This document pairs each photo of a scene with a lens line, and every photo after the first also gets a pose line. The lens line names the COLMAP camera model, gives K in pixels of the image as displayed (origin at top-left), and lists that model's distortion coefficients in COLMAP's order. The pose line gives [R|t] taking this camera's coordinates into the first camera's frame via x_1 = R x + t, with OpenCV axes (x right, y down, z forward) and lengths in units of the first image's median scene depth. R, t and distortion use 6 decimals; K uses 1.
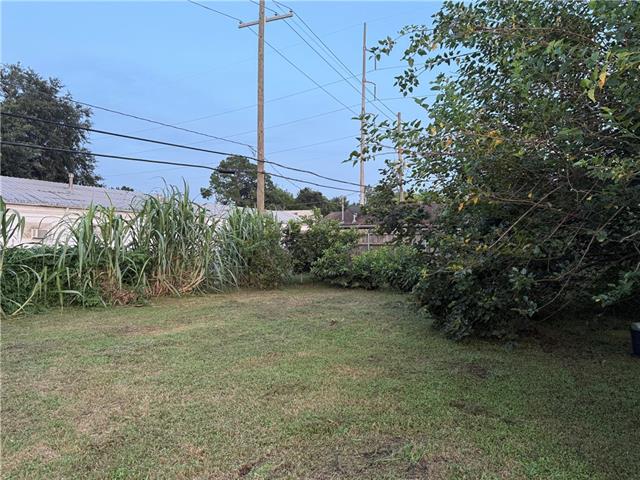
lens RADIAL K [[443.2, 0, 319.8], [0, 443.2, 244.2], [0, 0, 1]] dist [0.007998, -0.003062]
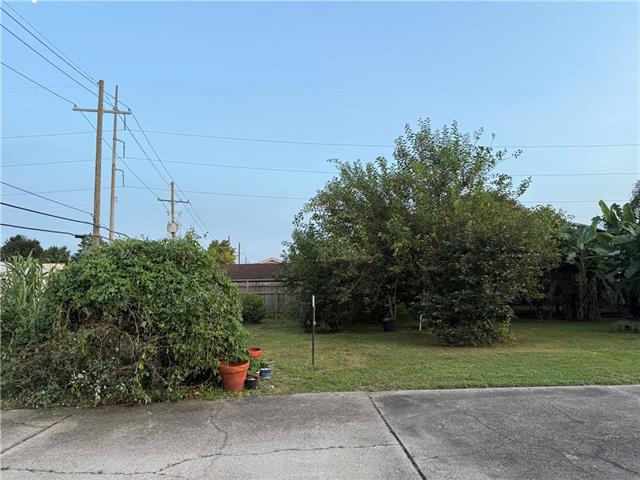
lens RADIAL K [[443.2, 0, 318.9], [0, 443.2, 238.0], [0, 0, 1]] dist [0.007998, -0.003062]
pose [[0.810847, 0.044268, 0.583581, -0.128023], [0.030218, 0.992639, -0.117283, -0.001906], [-0.584477, 0.112733, 0.803541, -0.100360]]
